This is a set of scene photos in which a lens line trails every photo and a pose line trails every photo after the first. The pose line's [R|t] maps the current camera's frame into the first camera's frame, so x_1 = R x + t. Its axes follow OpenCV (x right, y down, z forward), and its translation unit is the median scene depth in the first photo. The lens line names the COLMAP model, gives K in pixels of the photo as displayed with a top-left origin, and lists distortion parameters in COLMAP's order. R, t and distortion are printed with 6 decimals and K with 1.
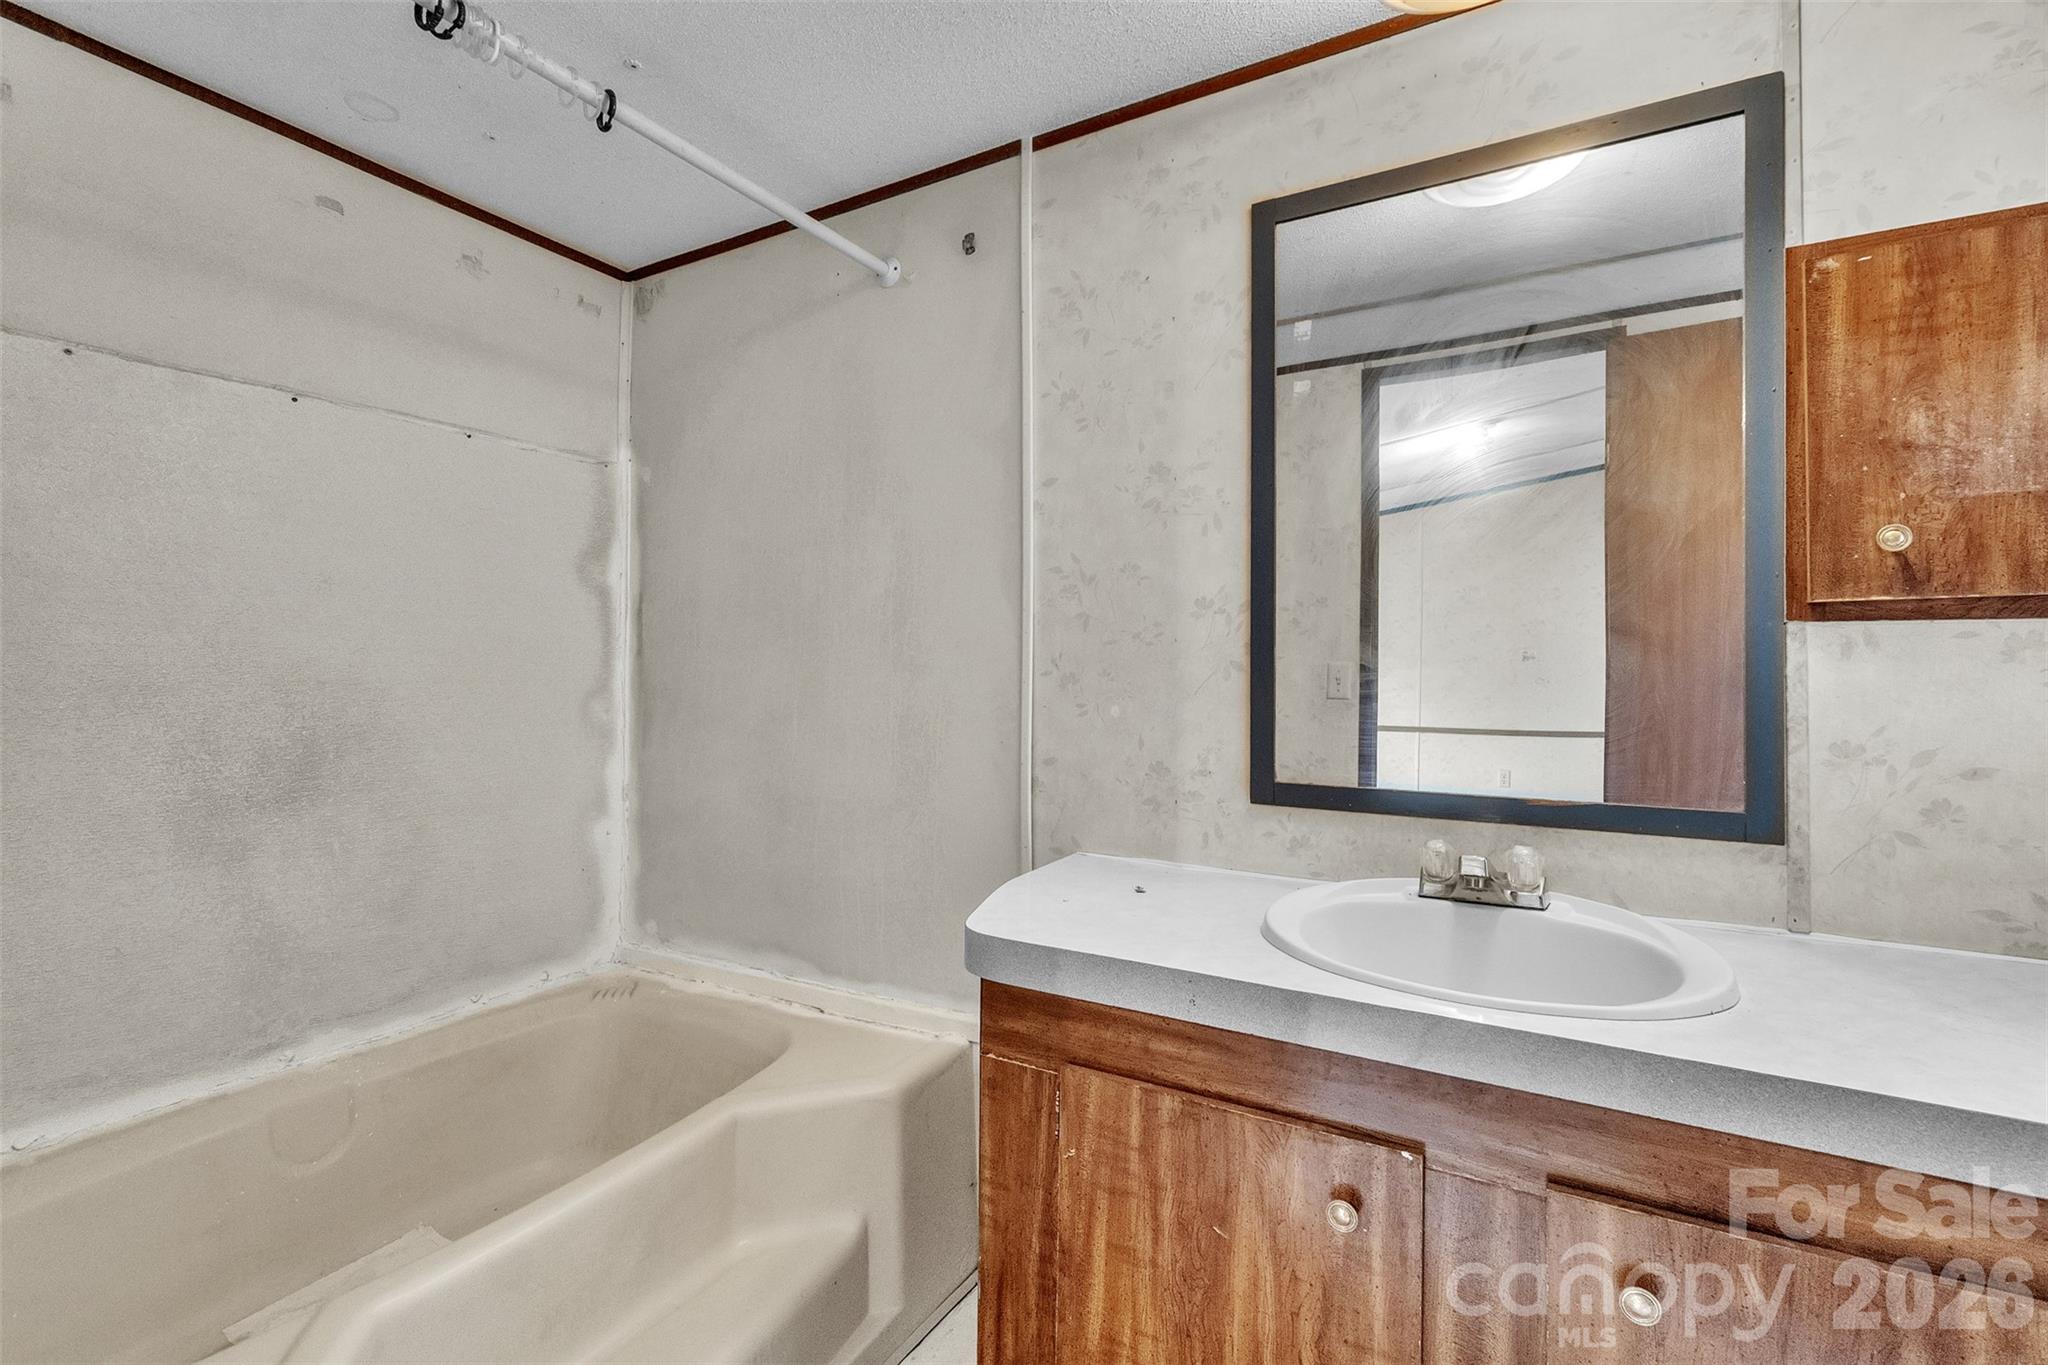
lens RADIAL K [[889.9, 0, 1023.6], [0, 889.9, 673.1], [0, 0, 1]] dist [-0.004111, -0.000466]
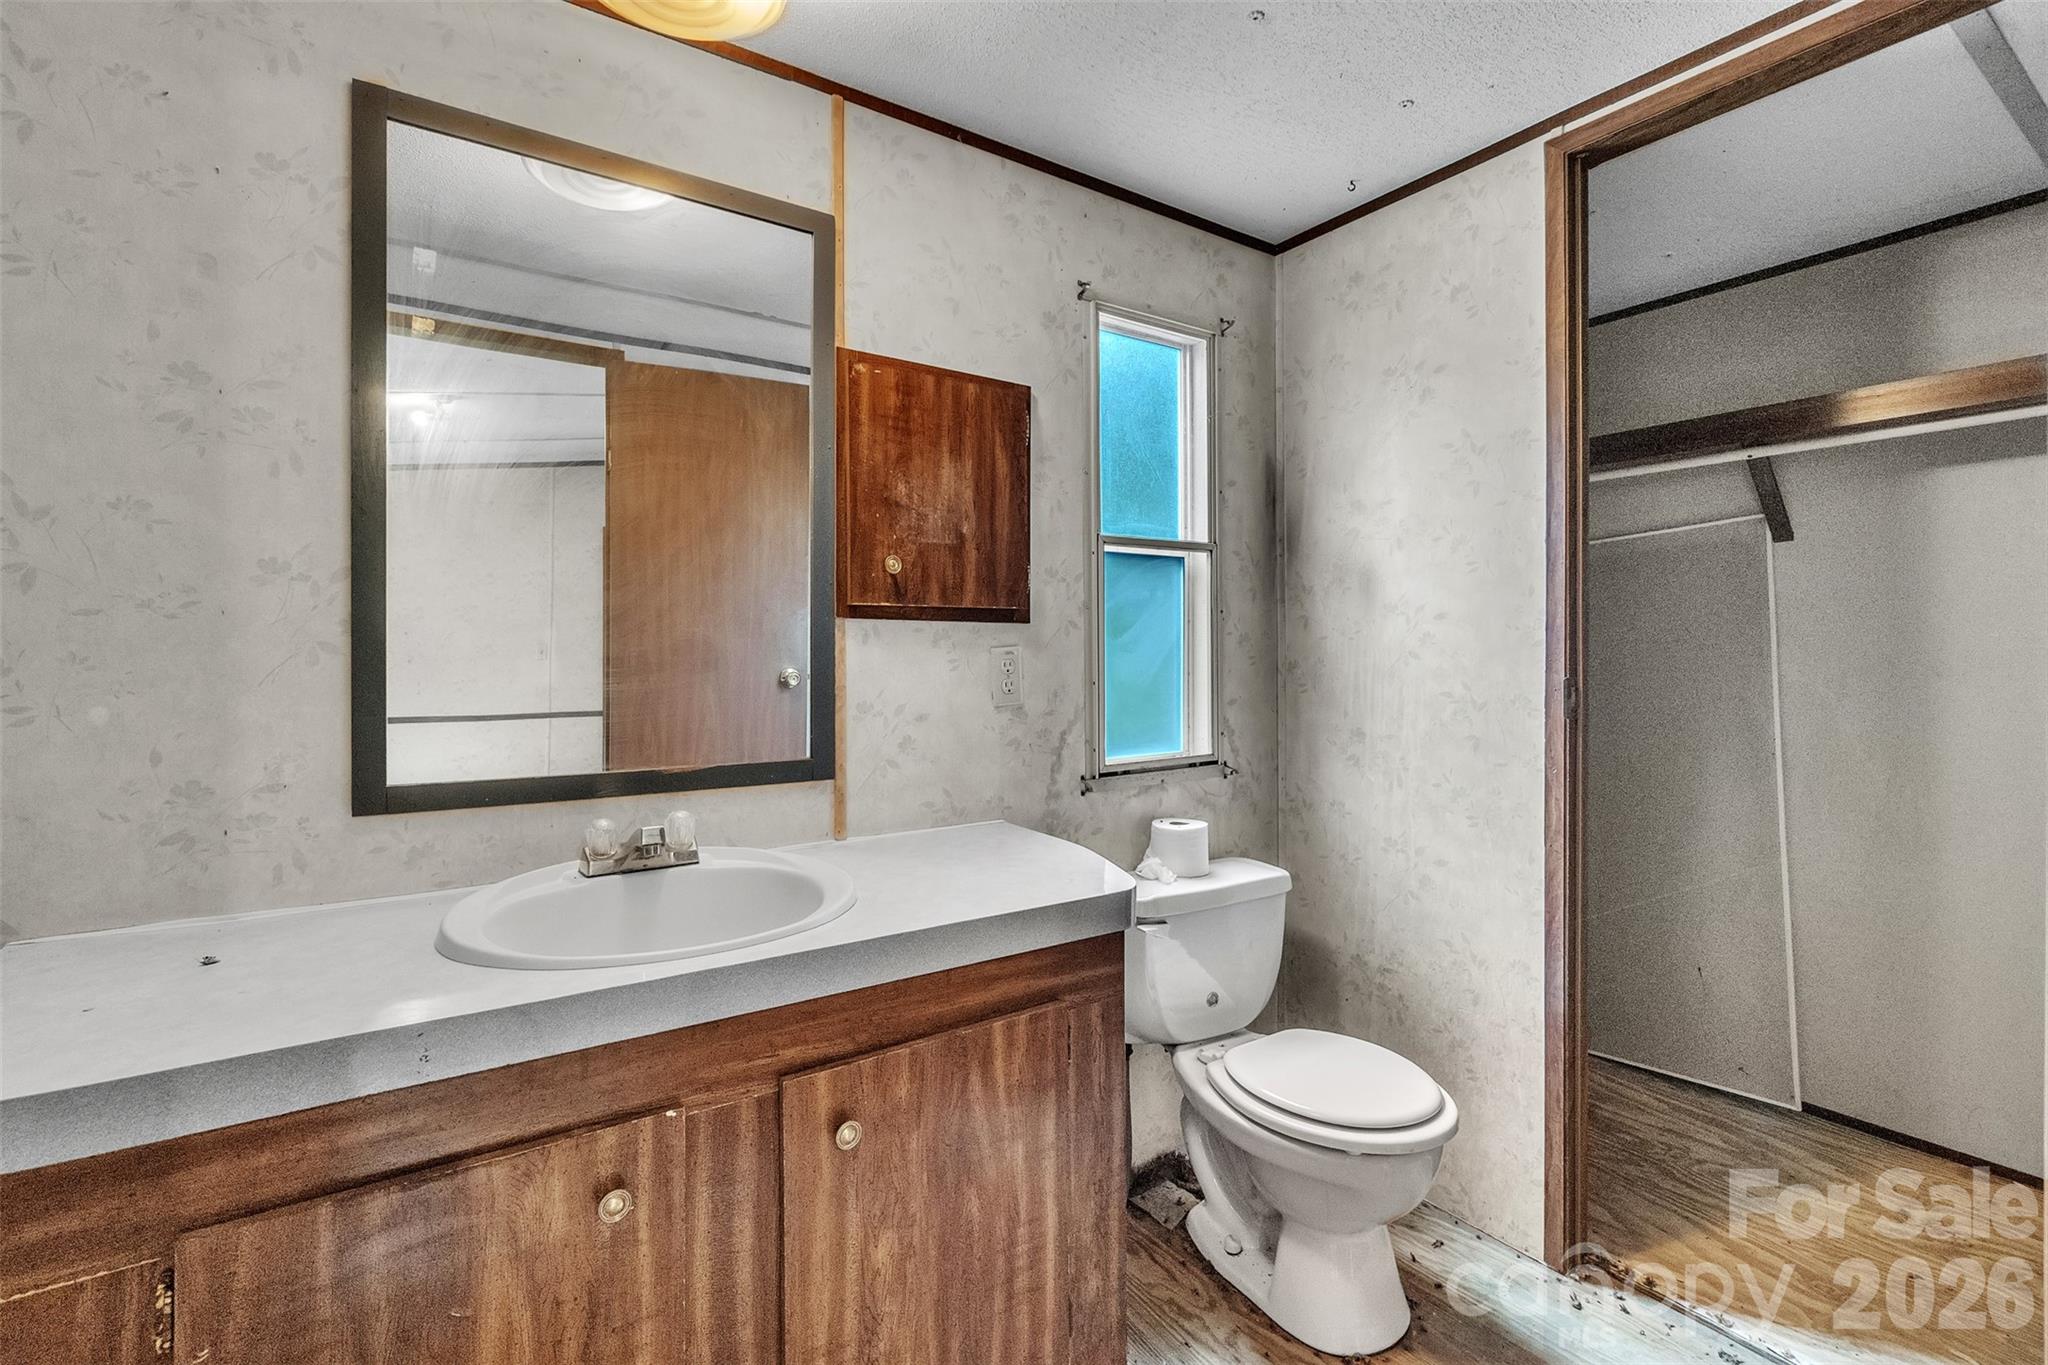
lens RADIAL K [[889.9, 0, 983.1], [0, 889.9, 666.6], [0, 0, 1]] dist [-0.004111, -0.000466]
pose [[0.463829, -0.015069, 0.885796, -0.263382], [0.004342, 0.999882, 0.014736, -0.000893], [-0.885914, -0.002989, 0.463840, 0.150314]]
